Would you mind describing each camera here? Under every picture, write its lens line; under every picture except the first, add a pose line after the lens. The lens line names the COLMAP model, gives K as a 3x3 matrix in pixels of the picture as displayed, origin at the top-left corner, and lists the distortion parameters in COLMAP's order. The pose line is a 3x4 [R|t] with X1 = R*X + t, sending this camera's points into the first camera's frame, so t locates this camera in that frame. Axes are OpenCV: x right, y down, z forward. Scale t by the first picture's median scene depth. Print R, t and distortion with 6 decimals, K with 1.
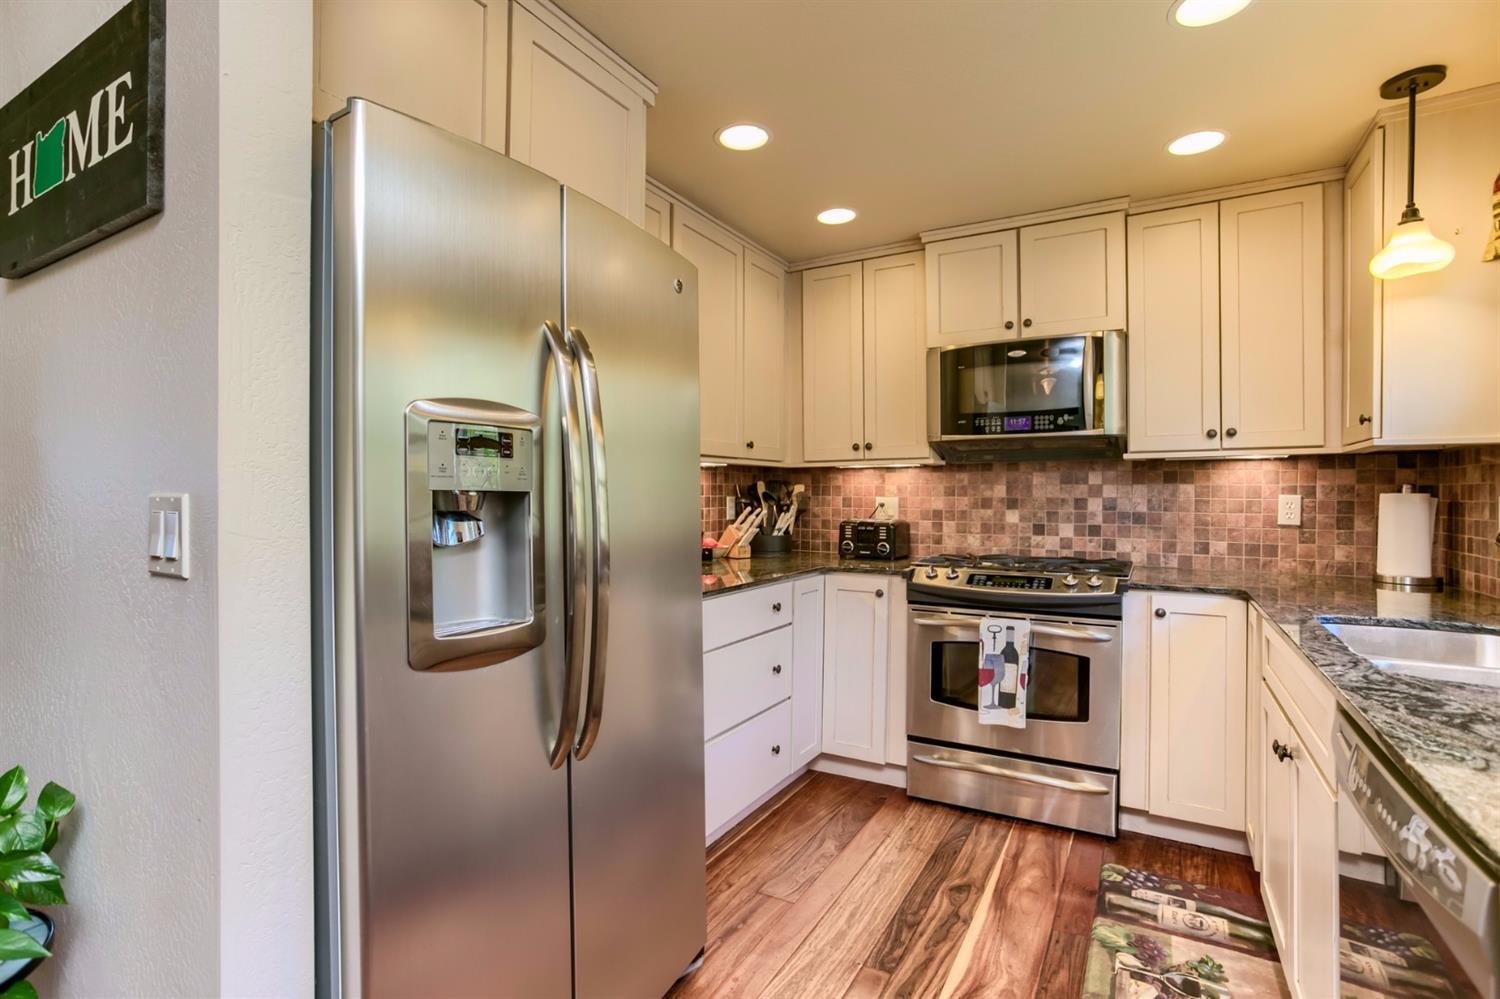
lens RADIAL K [[726.9, 0, 743.3], [0, 726.9, 503.1], [0, 0, 1]] dist [-0.010766, 0.006907]
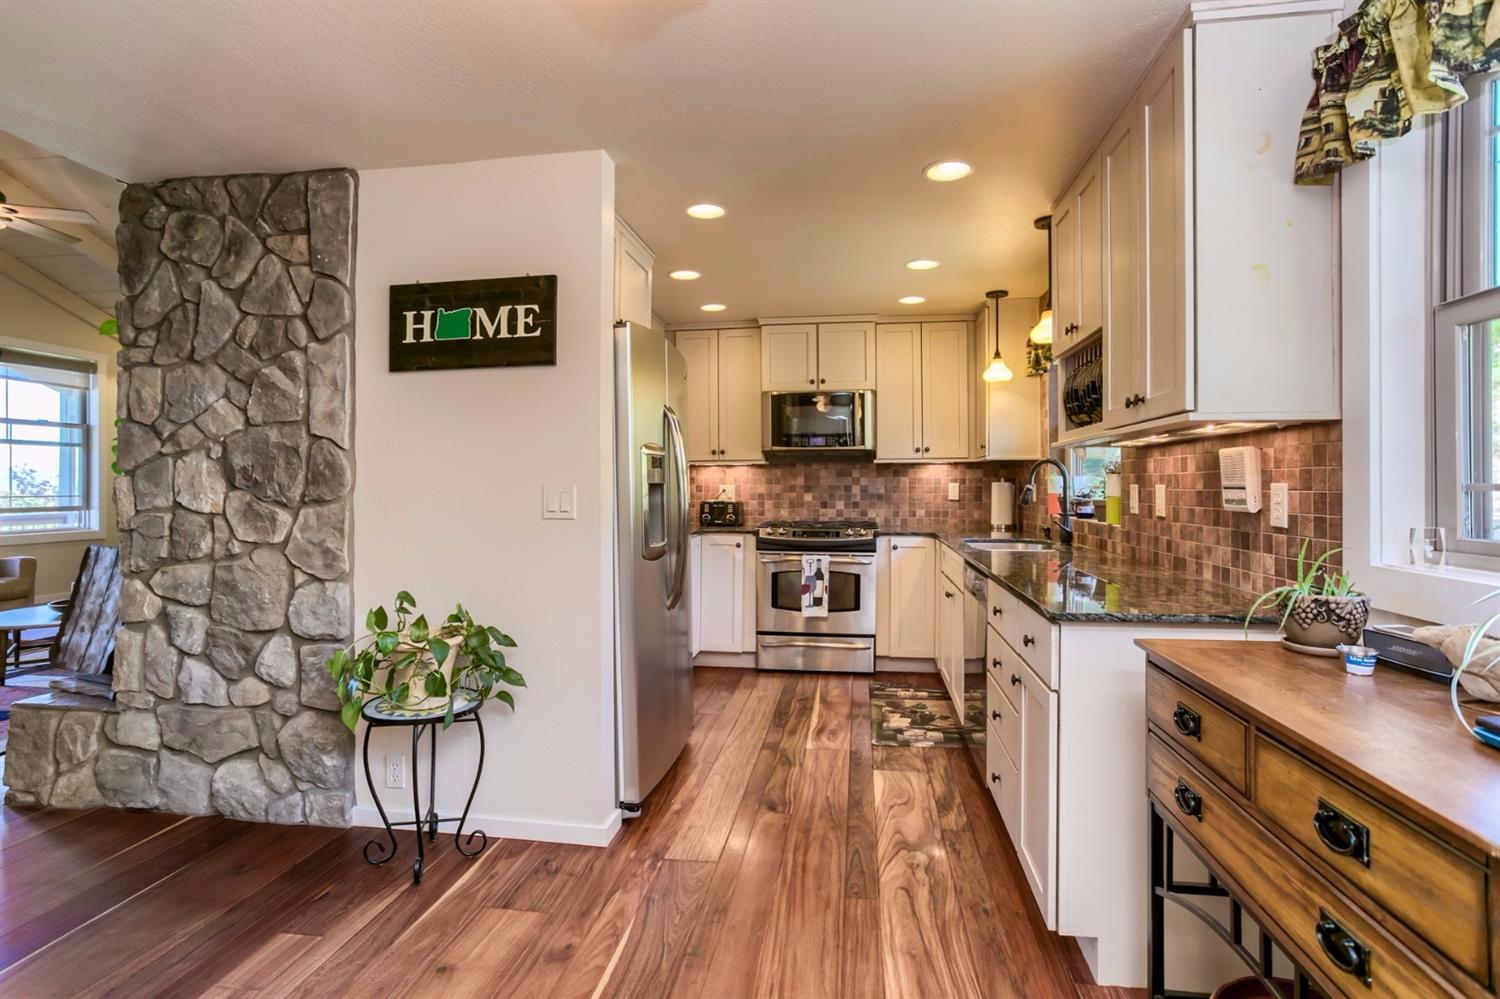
lens RADIAL K [[726.9, 0, 748.8], [0, 726.9, 489.6], [0, 0, 1]] dist [-0.010766, 0.006907]
pose [[0.934936, -0.004285, 0.354792, -0.368554], [0.005213, 0.999985, -0.001658, 0.005027], [-0.354779, 0.003399, 0.934944, -0.515659]]
